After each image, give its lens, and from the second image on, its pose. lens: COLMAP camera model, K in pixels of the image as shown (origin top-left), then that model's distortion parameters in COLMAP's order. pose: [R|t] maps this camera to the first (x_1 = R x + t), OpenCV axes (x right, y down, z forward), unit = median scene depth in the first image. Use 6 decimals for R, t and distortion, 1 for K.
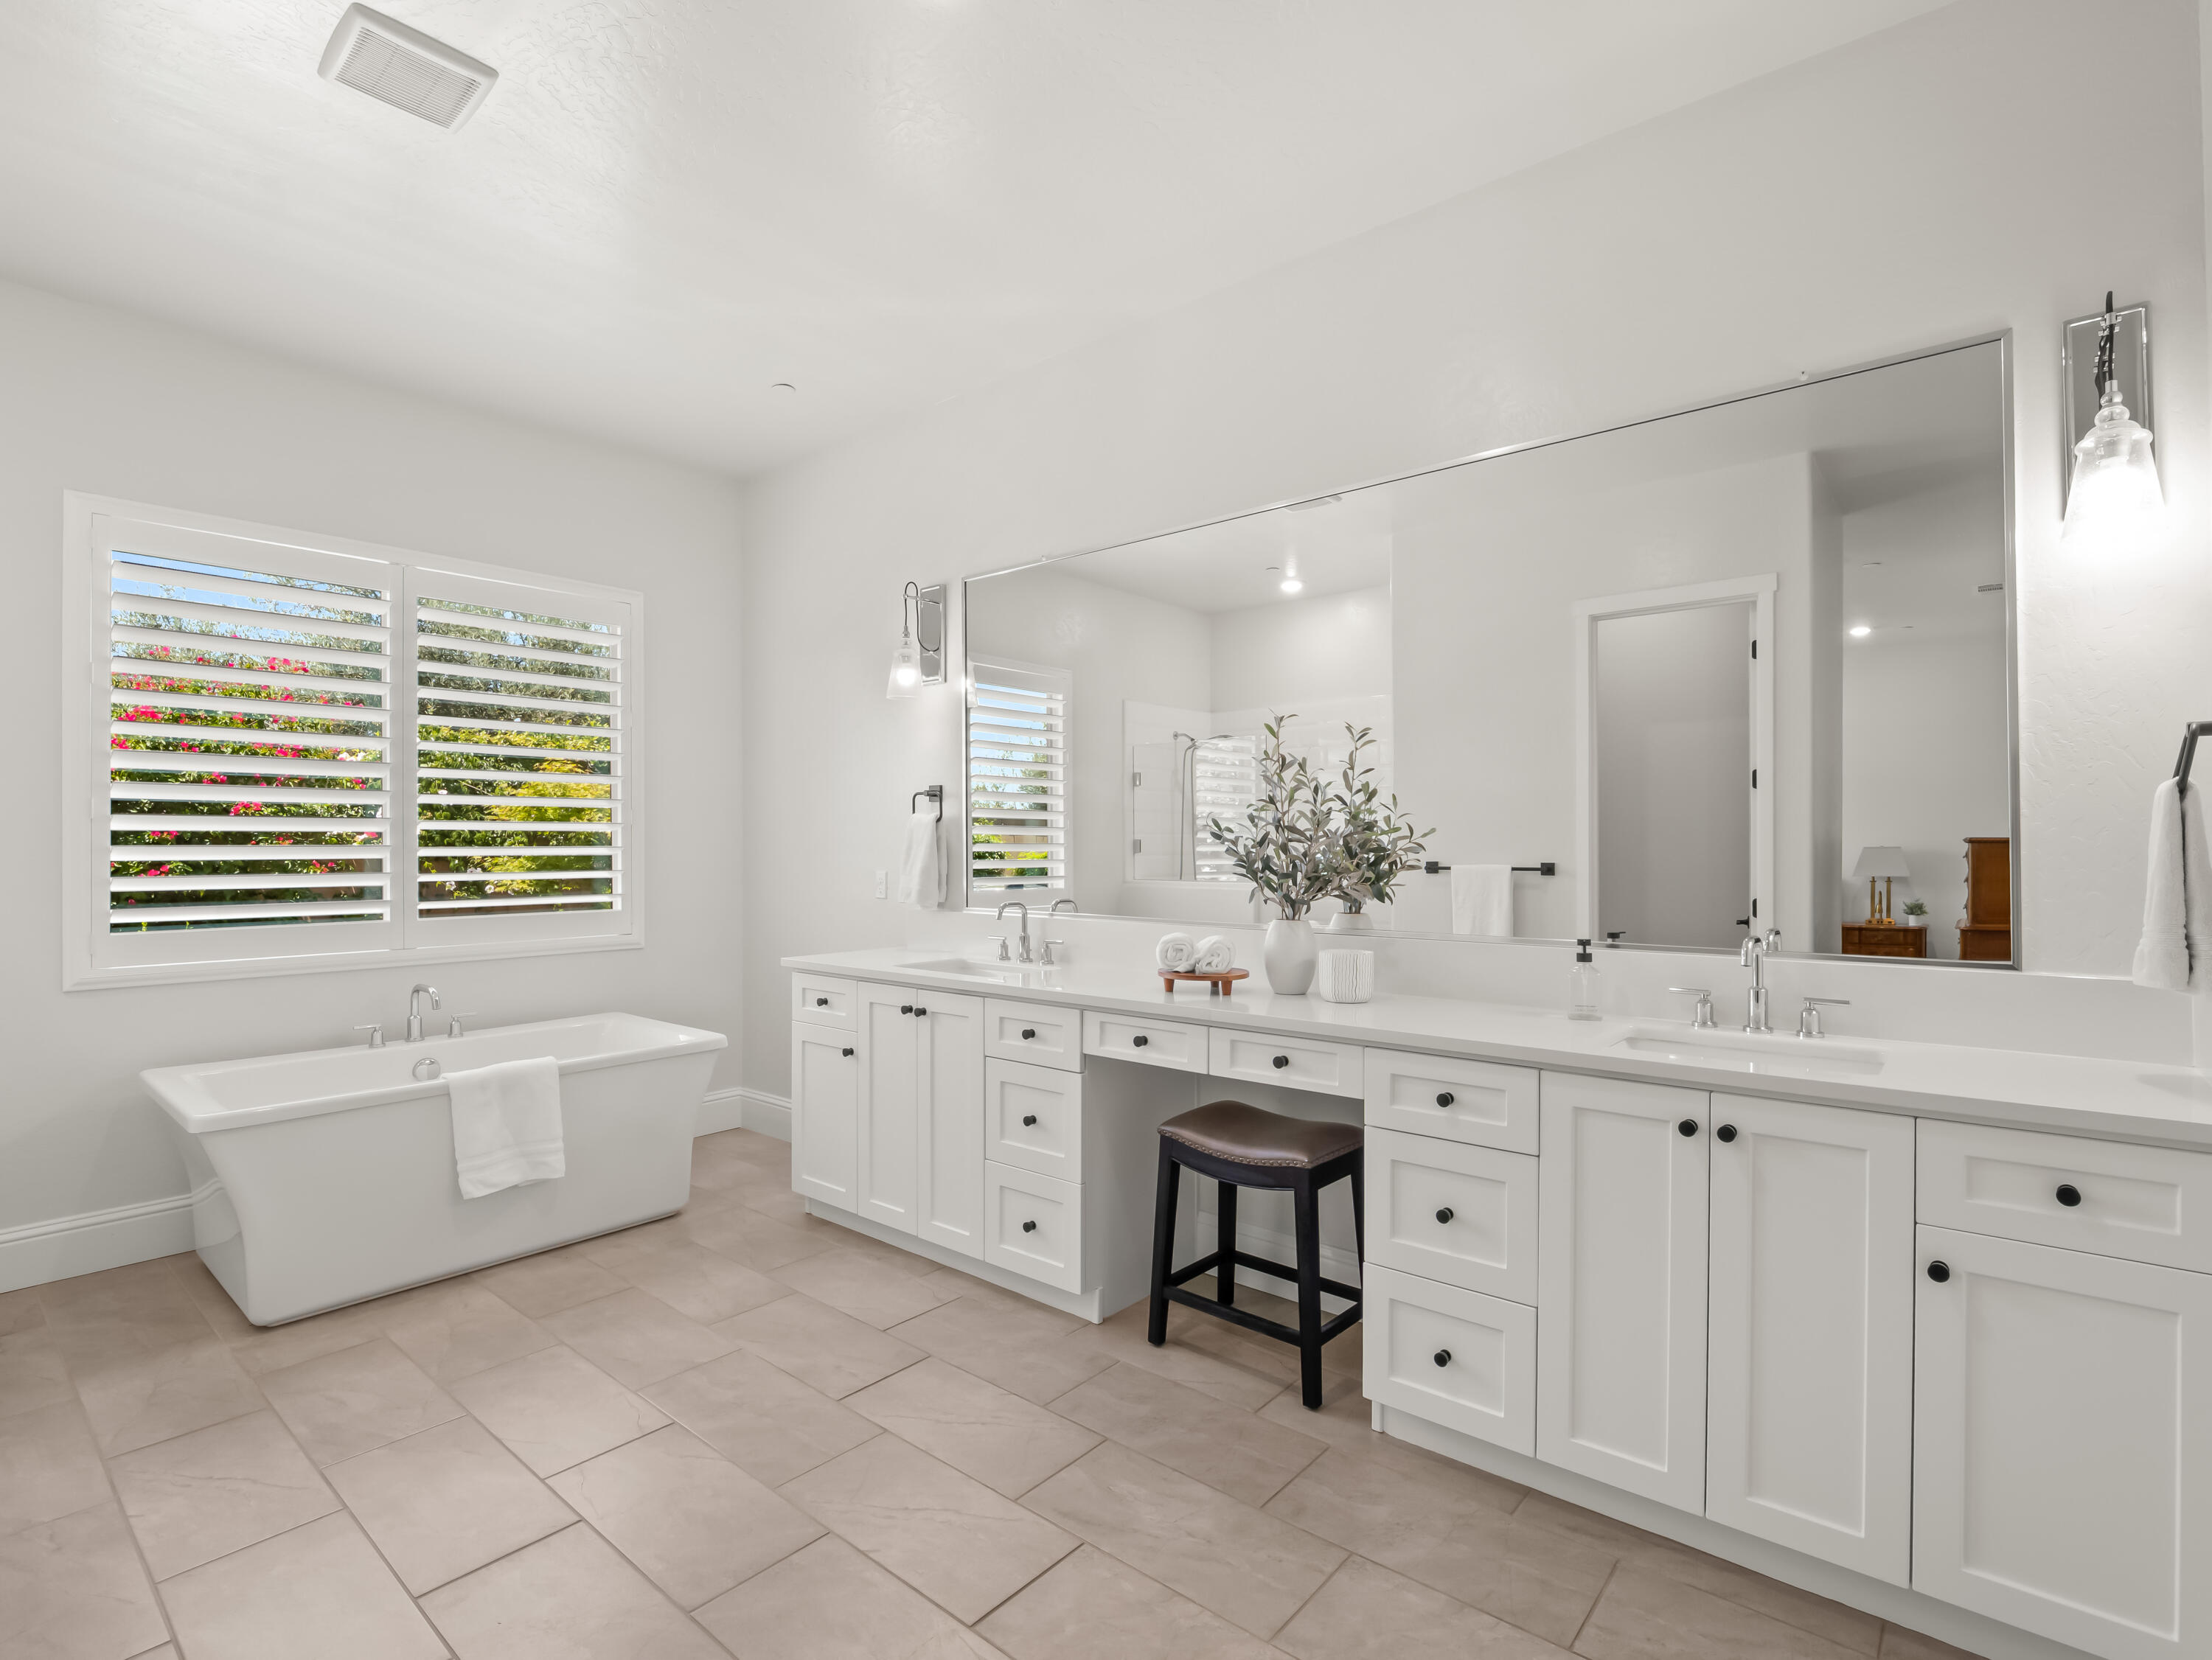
lens RADIAL K [[1067.3, 0, 1097.9], [0, 1067.3, 830.6], [0, 0, 1]] dist [-0.002732, -0.006852]
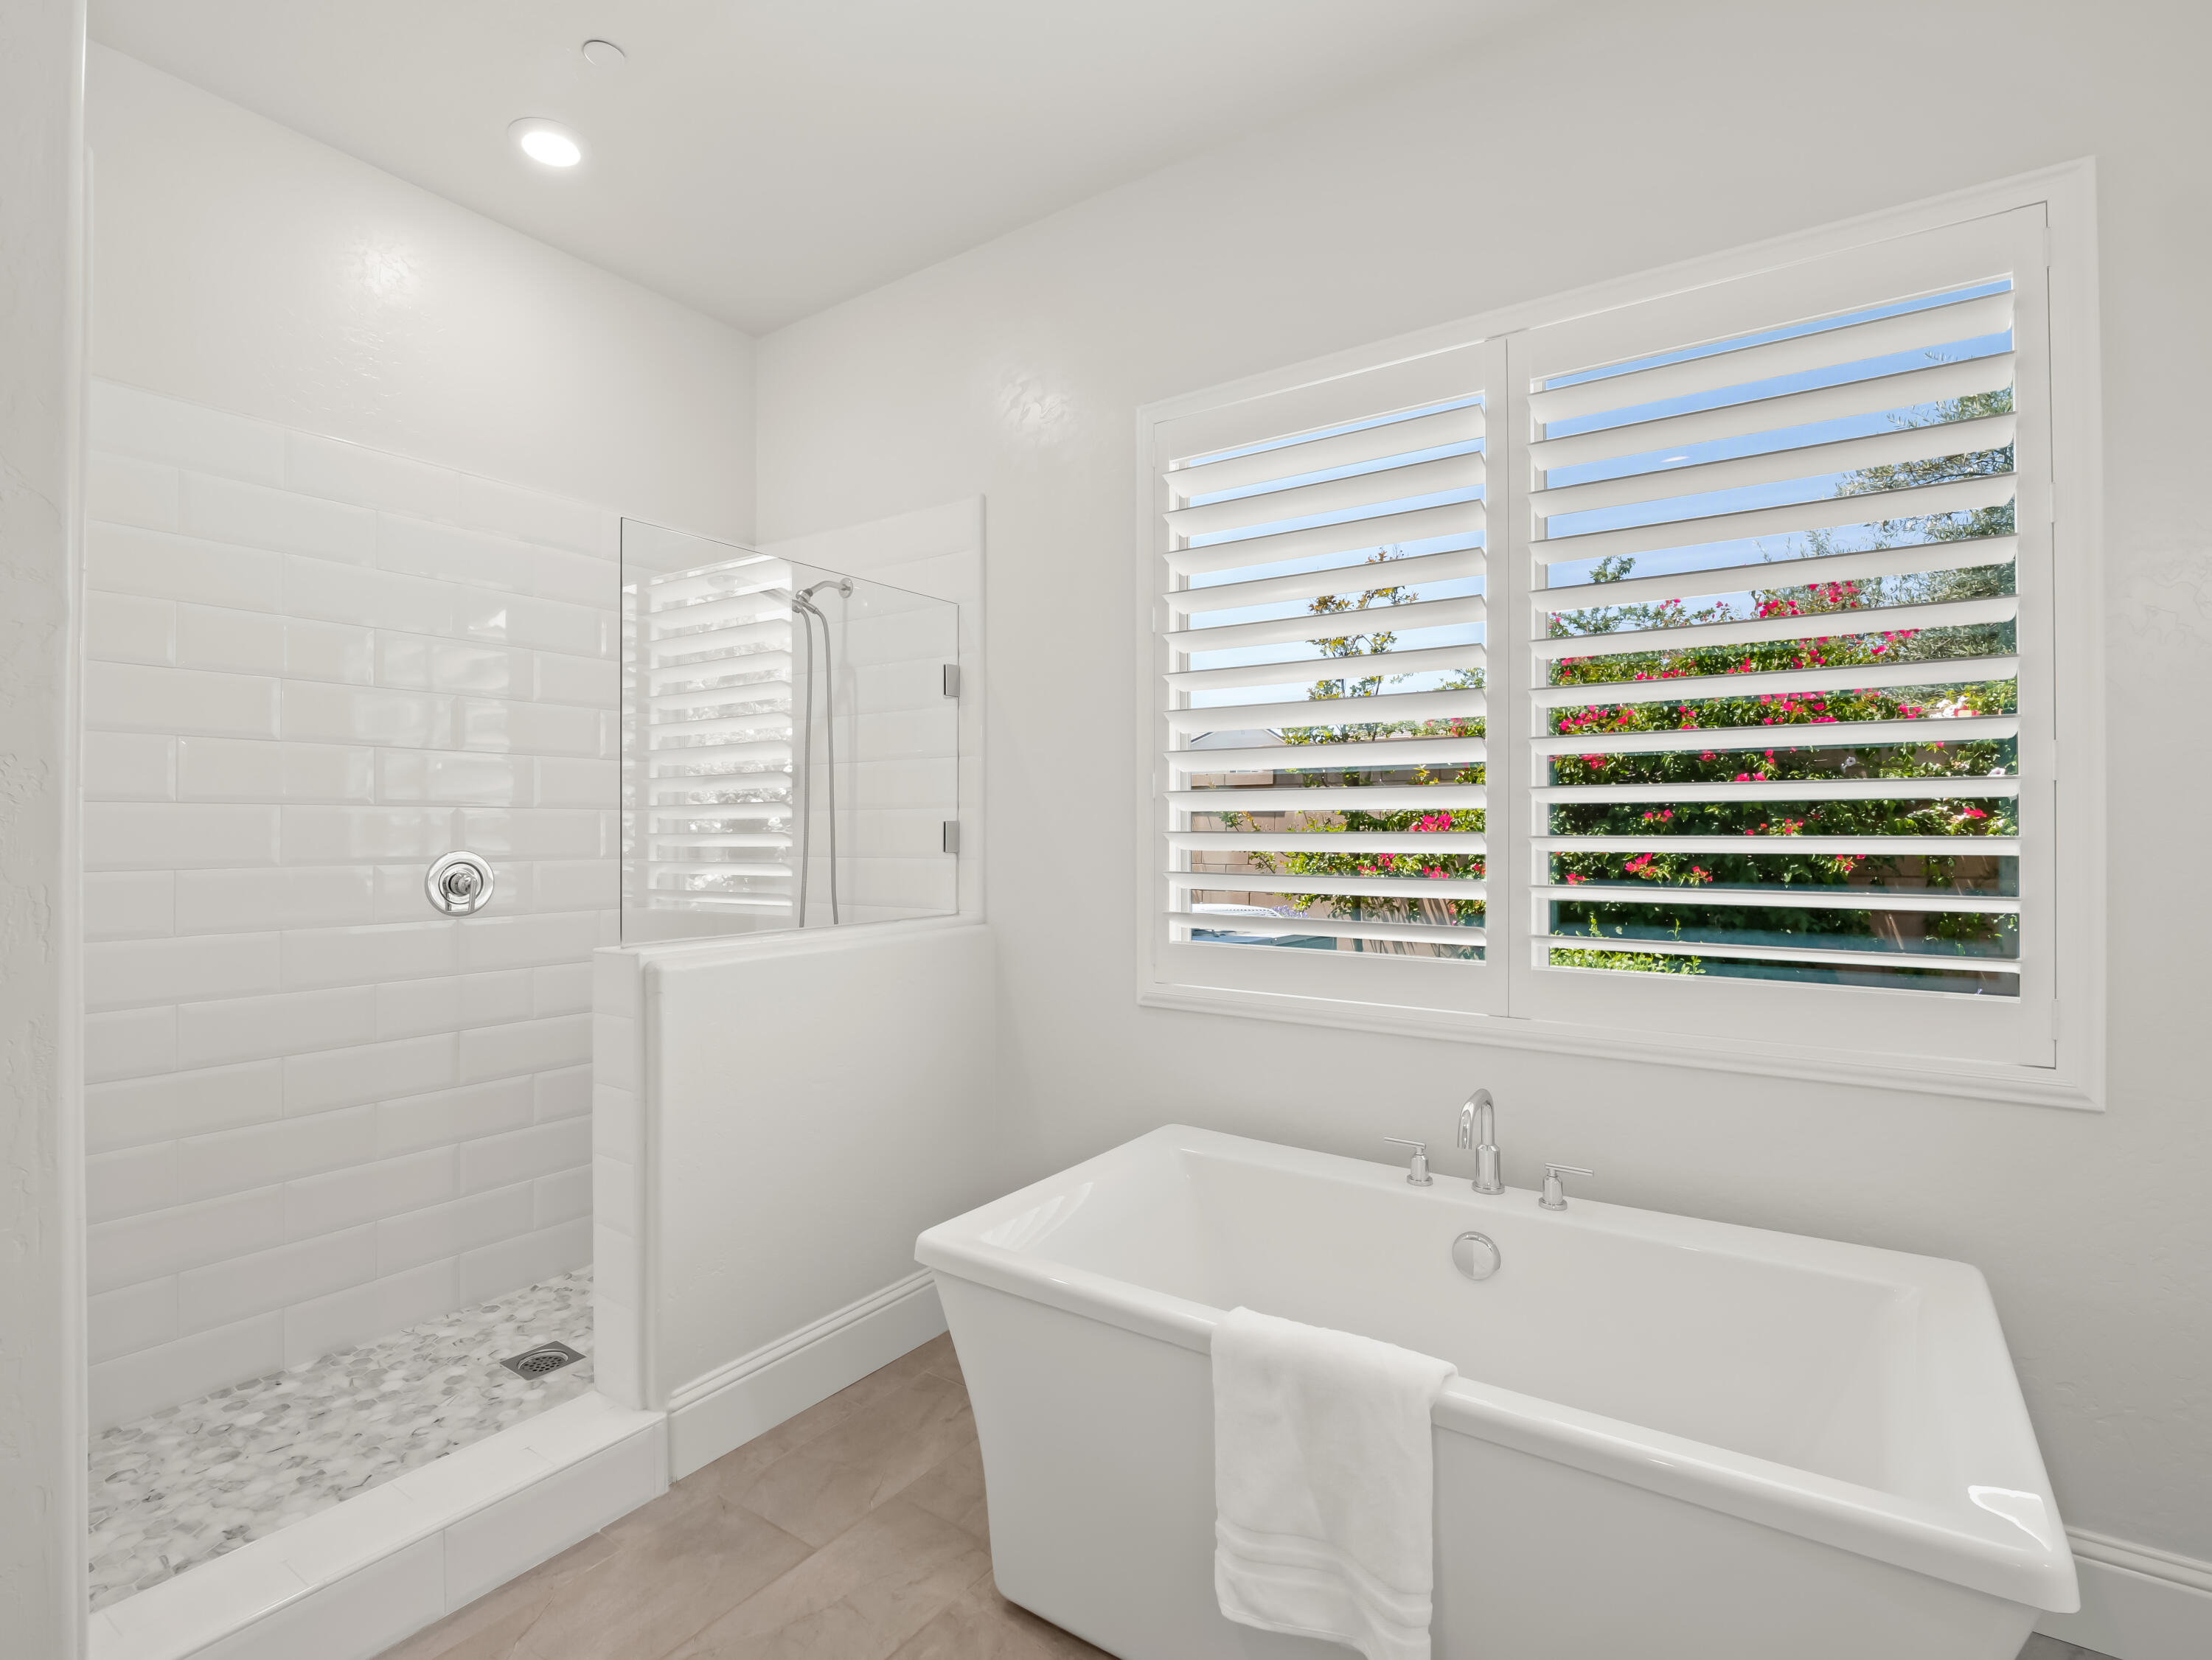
lens RADIAL K [[1067.3, 0, 1097.9], [0, 1067.3, 830.6], [0, 0, 1]] dist [-0.002732, -0.006852]
pose [[0.090835, -0.002788, -0.995862, -0.134608], [0.008266, 0.999964, -0.002045, 0.014918], [0.995832, -0.008046, 0.090855, 0.851414]]
